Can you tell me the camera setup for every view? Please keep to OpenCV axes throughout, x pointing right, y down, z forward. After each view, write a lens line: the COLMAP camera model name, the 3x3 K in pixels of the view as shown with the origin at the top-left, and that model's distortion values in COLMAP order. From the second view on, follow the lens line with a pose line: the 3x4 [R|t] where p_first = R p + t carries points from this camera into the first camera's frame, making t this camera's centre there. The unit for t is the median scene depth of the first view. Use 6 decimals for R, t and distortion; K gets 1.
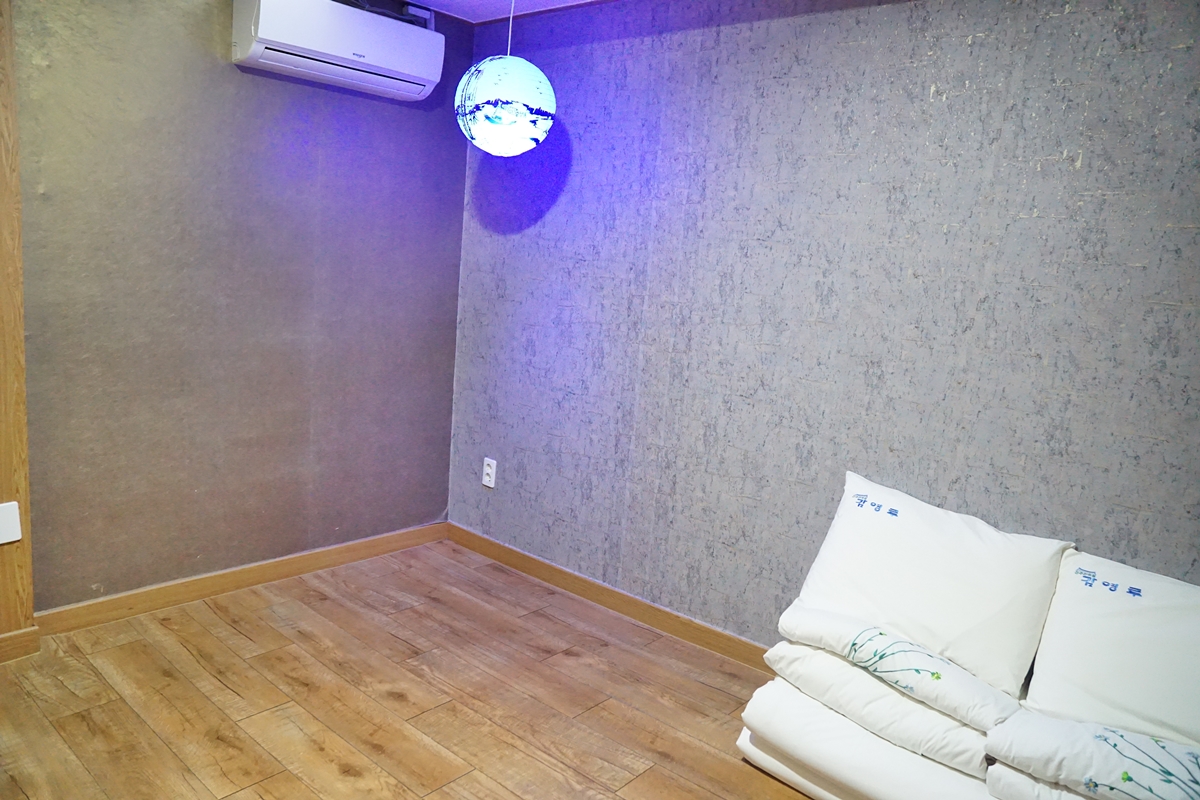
lens RADIAL K [[837.1, 0, 590.9], [0, 837.1, 392.3], [0, 0, 1]] dist [-0.141228, 0.116724]
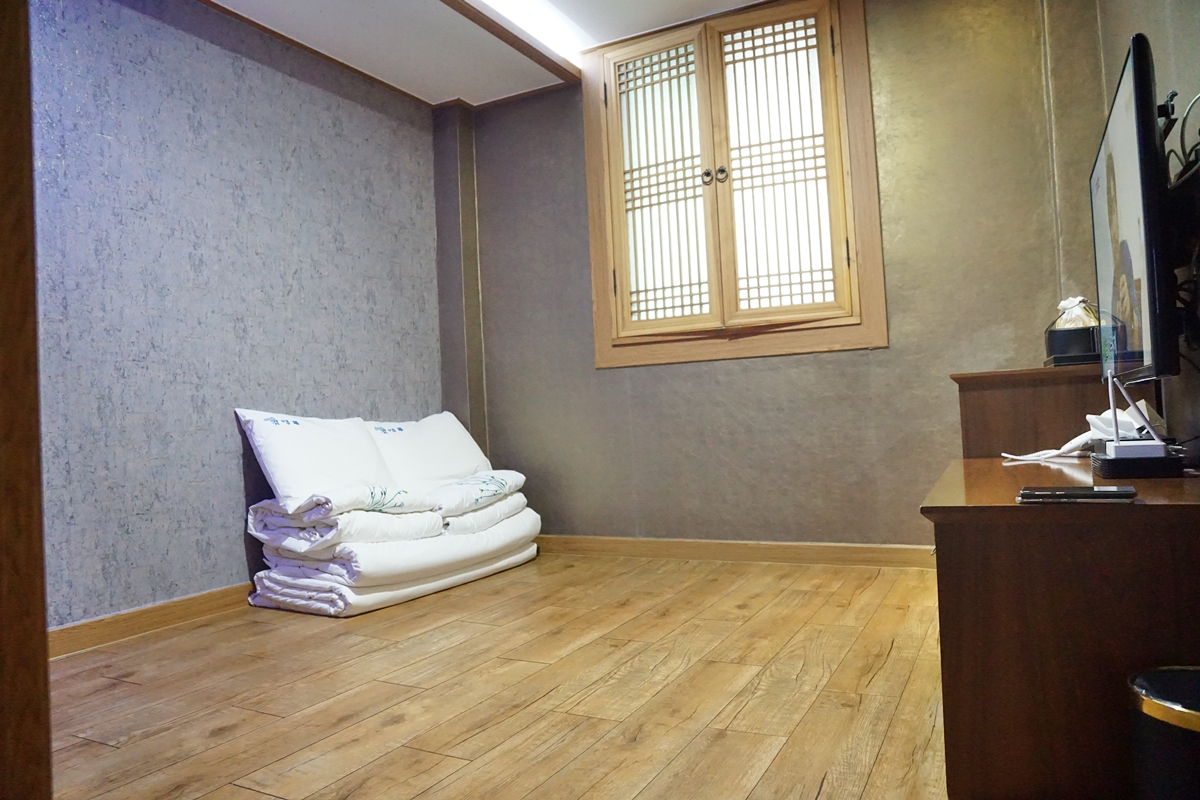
lens RADIAL K [[837.1, 0, 590.9], [0, 837.1, 392.3], [0, 0, 1]] dist [-0.141228, 0.116724]
pose [[-0.231219, -0.038726, 0.972131, -0.994736], [0.180516, 0.980150, 0.081980, 0.068032], [-0.956008, 0.194440, -0.219639, 0.763281]]
